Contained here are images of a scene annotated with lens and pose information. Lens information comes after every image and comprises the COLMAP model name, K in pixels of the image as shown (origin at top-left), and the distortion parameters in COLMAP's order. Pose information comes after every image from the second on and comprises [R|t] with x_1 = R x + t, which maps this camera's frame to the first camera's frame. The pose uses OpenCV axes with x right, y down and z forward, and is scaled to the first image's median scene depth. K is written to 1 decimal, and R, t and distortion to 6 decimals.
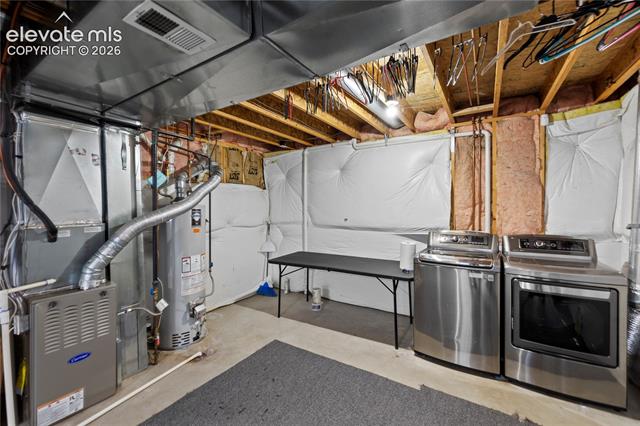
lens RADIAL K [[271.7, 0, 318.0], [0, 271.7, 208.7], [0, 0, 1]] dist [-0.001153, -0.000077]
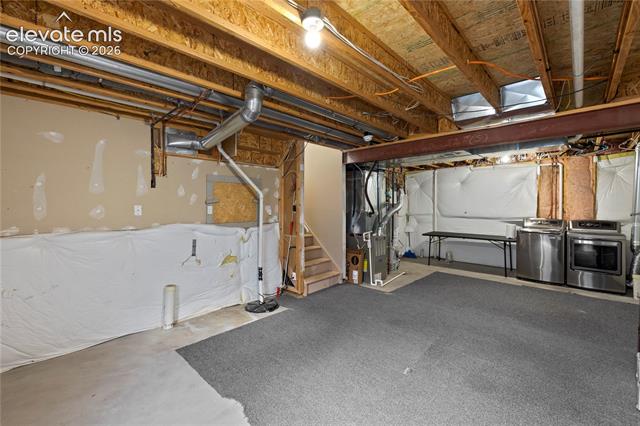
lens RADIAL K [[271.7, 0, 318.0], [0, 271.7, 207.2], [0, 0, 1]] dist [-0.001153, -0.000077]
pose [[0.978505, 0.006246, -0.206130, -0.581540], [-0.005637, 0.999978, 0.003539, 0.007438], [0.206147, -0.002301, 0.978518, -1.097509]]
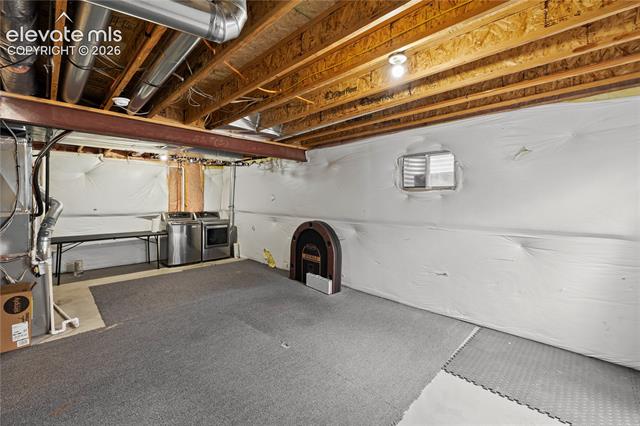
lens RADIAL K [[271.7, 0, 318.4], [0, 271.7, 200.2], [0, 0, 1]] dist [-0.001153, -0.000077]
pose [[0.218615, 0.006522, 0.975789, -1.331066], [0.004729, 0.999959, -0.007743, 0.009793], [-0.975800, 0.006307, 0.218575, -0.587800]]
